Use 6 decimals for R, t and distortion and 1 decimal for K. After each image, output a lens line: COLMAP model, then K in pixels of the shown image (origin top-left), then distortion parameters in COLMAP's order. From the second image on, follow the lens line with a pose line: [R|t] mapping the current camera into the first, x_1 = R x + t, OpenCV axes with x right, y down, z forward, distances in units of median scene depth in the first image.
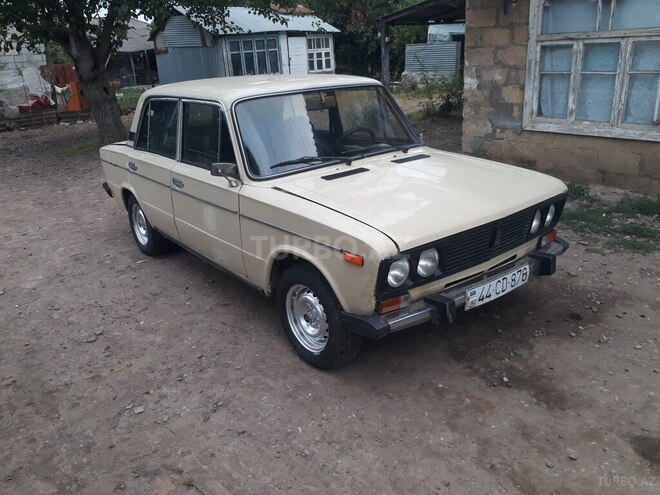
lens RADIAL K [[534.1, 0, 330.1], [0, 534.1, 244.9], [0, 0, 1]] dist [-0.001688, 0.007918]
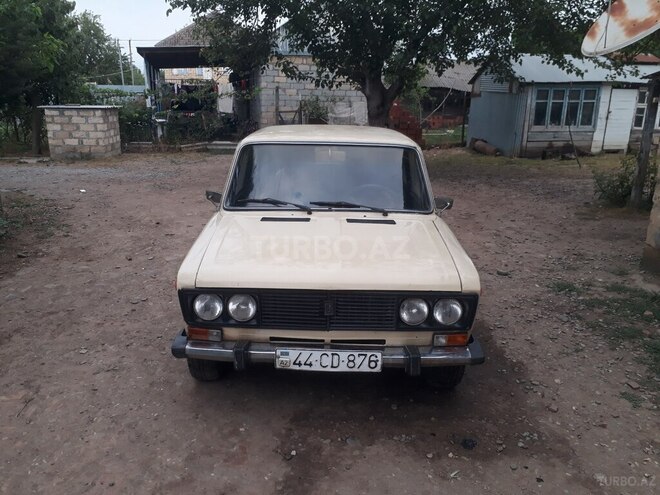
lens RADIAL K [[534.8, 0, 328.3], [0, 534.8, 239.6], [0, 0, 1]] dist [0.013785, -0.000837]
pose [[0.780340, 0.222574, -0.584406, 0.743353], [-0.267839, 0.963419, 0.009285, -0.127099], [0.565095, 0.149281, 0.811408, 0.161236]]
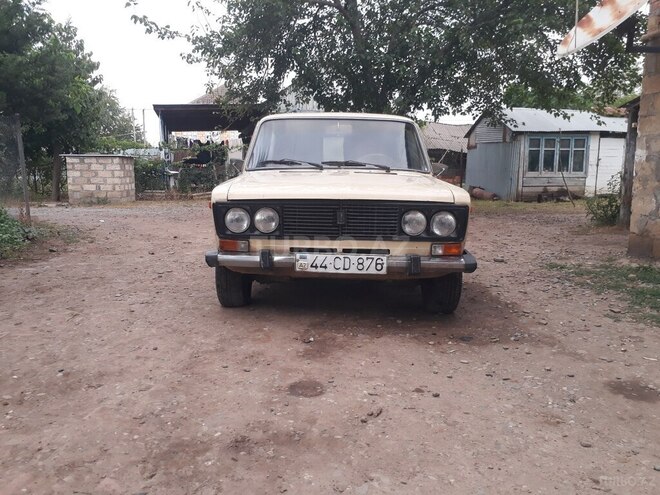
lens RADIAL K [[531.6, 0, 327.8], [0, 531.6, 245.3], [0, 0, 1]] dist [0.035260, -0.058026]
pose [[0.777039, 0.147741, -0.611868, 0.865208], [-0.264982, 0.958512, -0.105071, 0.147340], [0.570960, 0.243778, 0.783950, 0.091238]]
